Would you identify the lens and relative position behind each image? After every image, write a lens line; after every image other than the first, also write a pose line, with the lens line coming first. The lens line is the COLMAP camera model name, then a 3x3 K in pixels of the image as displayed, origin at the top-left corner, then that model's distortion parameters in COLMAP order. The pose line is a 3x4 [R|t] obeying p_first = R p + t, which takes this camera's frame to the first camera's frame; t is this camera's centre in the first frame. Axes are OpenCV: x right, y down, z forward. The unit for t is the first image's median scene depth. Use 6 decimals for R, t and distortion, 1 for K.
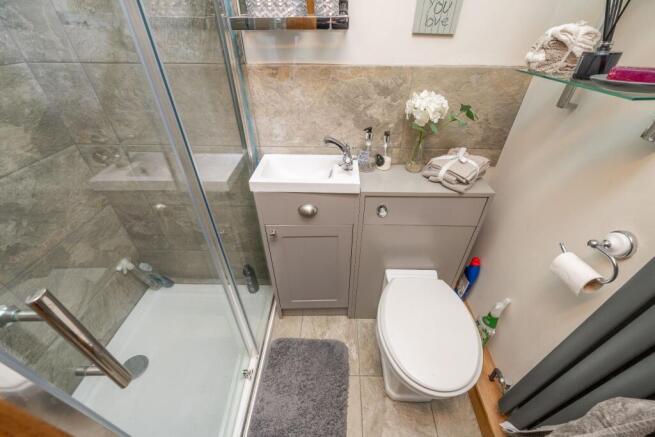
lens RADIAL K [[262.5, 0, 327.5], [0, 262.5, 218.5], [0, 0, 1]] dist [-0.001184, -0.000043]
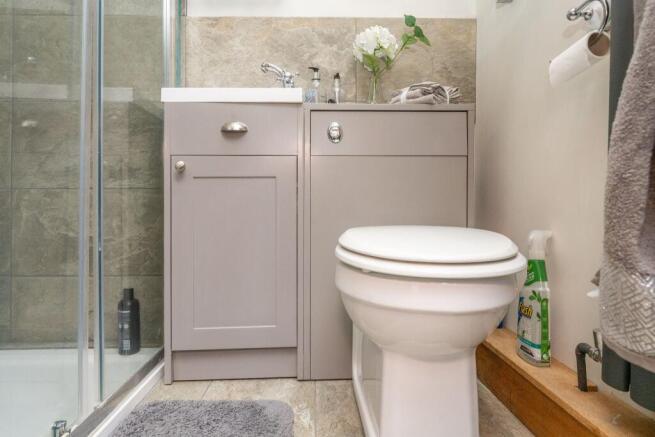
lens RADIAL K [[372.5, 0, 311.2], [0, 372.5, 217.4], [0, 0, 1]] dist [-0.003243, -0.000255]
pose [[0.999361, 0.009024, 0.034593, 0.105530], [0.013431, 0.801963, -0.597223, 0.781081], [-0.033132, 0.597305, 0.801329, 0.296403]]
